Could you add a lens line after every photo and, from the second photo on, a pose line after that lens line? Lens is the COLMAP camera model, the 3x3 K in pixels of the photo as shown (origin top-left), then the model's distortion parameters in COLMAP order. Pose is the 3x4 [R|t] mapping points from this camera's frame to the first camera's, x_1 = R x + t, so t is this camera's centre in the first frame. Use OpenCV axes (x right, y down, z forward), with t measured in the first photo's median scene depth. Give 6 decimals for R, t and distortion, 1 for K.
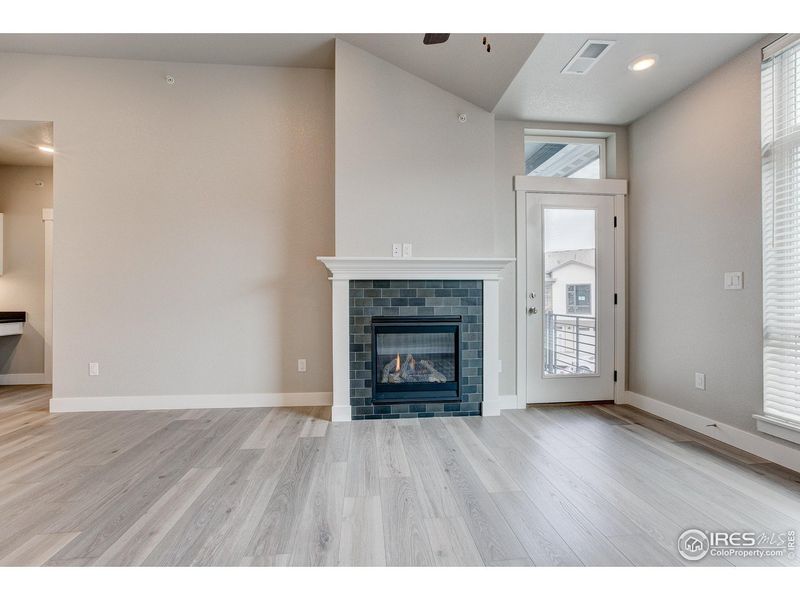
lens RADIAL K [[361.8, 0, 400.0], [0, 361.8, 303.8], [0, 0, 1]] dist [-0.028246, 0.006430]
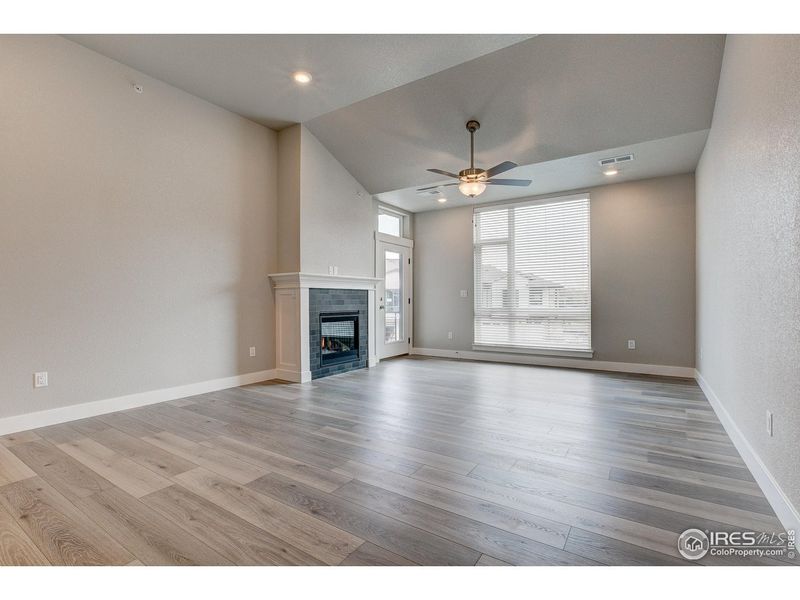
lens RADIAL K [[361.8, 0, 390.3], [0, 361.8, 302.8], [0, 0, 1]] dist [-0.028246, 0.006430]
pose [[0.663601, -0.001649, 0.748085, -1.019272], [0.006720, 0.999970, -0.003756, 0.004536], [-0.748057, 0.007520, 0.663592, -0.249594]]
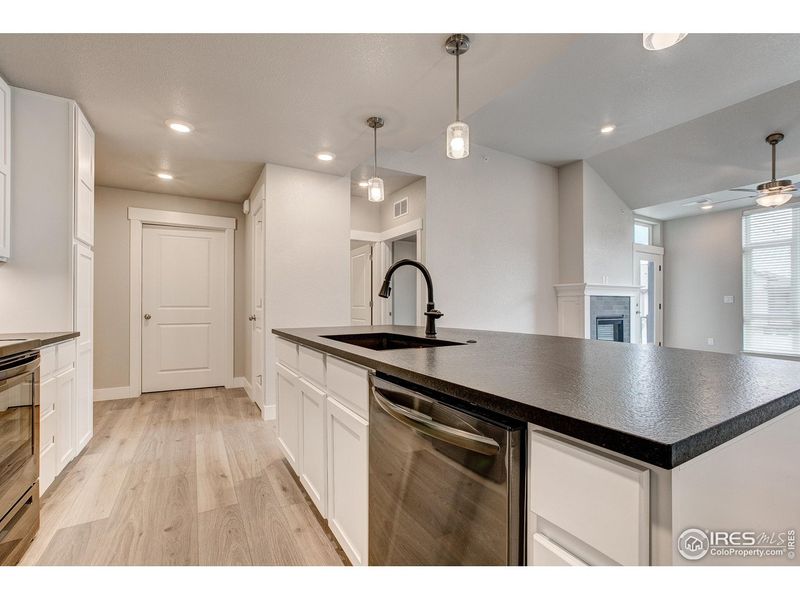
lens RADIAL K [[361.8, 0, 379.2], [0, 361.8, 304.7], [0, 0, 1]] dist [-0.028246, 0.006430]
pose [[0.917431, 0.006490, 0.397842, -1.787849], [-0.004683, 0.999974, -0.005512, -0.004545], [-0.397867, 0.003194, 0.917437, -0.230035]]
